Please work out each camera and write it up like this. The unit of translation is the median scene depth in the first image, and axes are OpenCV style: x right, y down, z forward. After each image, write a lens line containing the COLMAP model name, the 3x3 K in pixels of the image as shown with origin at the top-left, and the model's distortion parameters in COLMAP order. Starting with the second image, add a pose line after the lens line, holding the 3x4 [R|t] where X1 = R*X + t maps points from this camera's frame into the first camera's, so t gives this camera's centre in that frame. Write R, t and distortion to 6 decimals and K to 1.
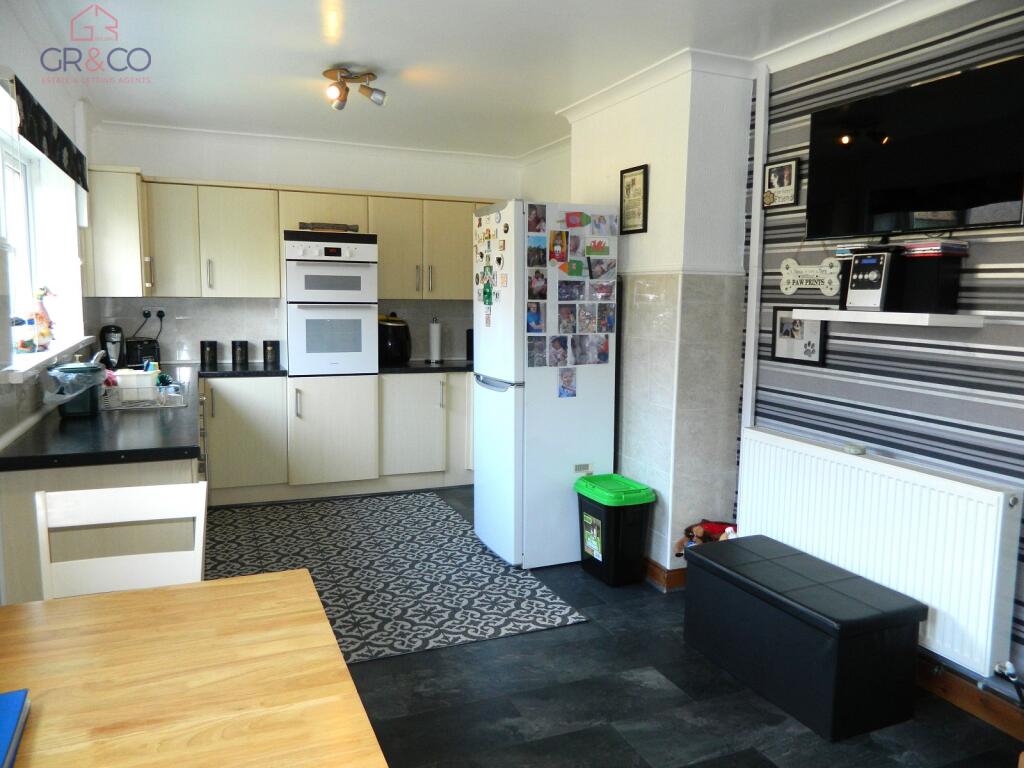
lens RADIAL K [[750.7, 0, 509.5], [0, 750.7, 379.7], [0, 0, 1]] dist [0.001075, -0.002657]
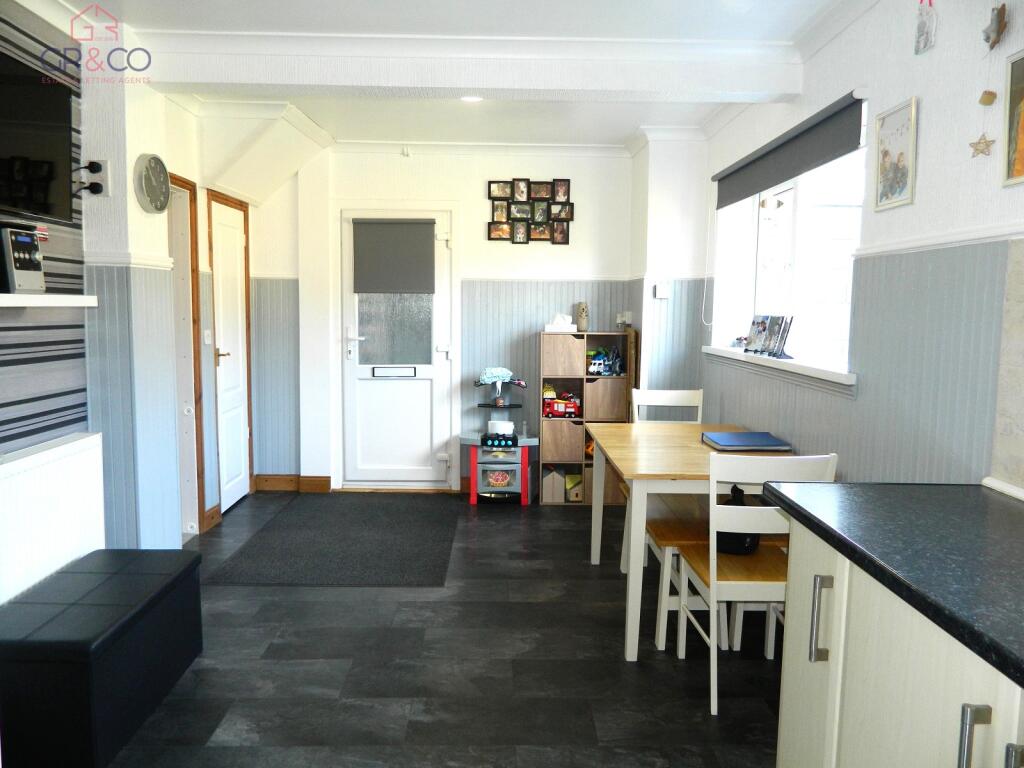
lens RADIAL K [[750.7, 0, 504.4], [0, 750.7, 384.1], [0, 0, 1]] dist [0.001075, -0.002657]
pose [[-0.927724, -0.066119, 0.367365, -0.271772], [0.014702, 0.976950, 0.212962, -0.116137], [-0.372978, 0.202971, -0.905368, 1.111115]]
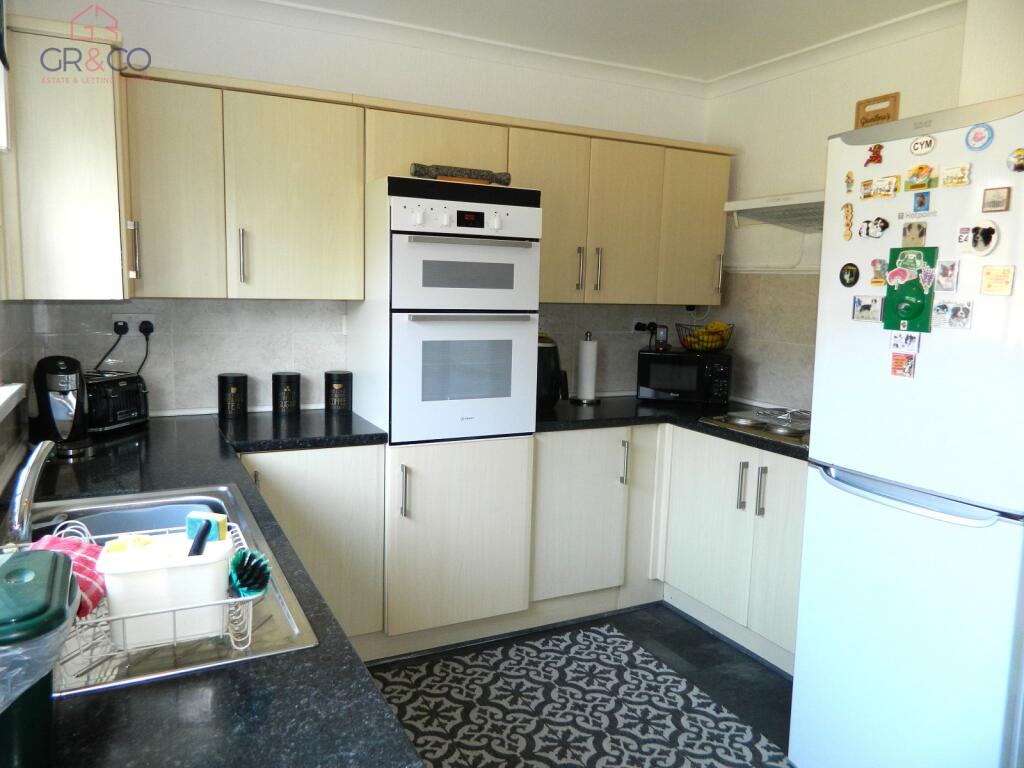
lens RADIAL K [[750.7, 0, 509.9], [0, 750.7, 383.6], [0, 0, 1]] dist [0.001075, -0.002657]
pose [[0.996932, 0.002514, 0.078226, -0.309345], [-0.004165, 0.999772, 0.020955, -0.075294], [-0.078155, -0.021217, 0.996715, 0.549128]]
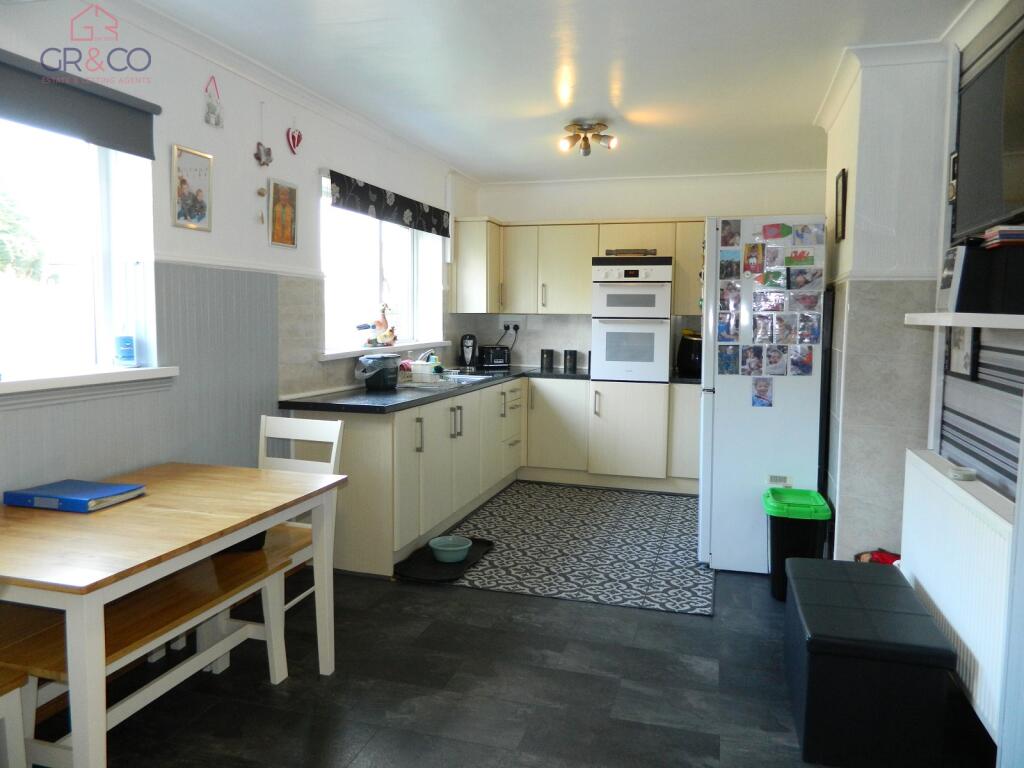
lens RADIAL K [[750.7, 0, 505.7], [0, 750.7, 381.2], [0, 0, 1]] dist [0.001075, -0.002657]
pose [[0.773733, 0.049608, -0.631566, 0.431958], [-0.071646, 0.997386, -0.009432, 0.022564], [0.629447, 0.052547, 0.775265, -0.001860]]
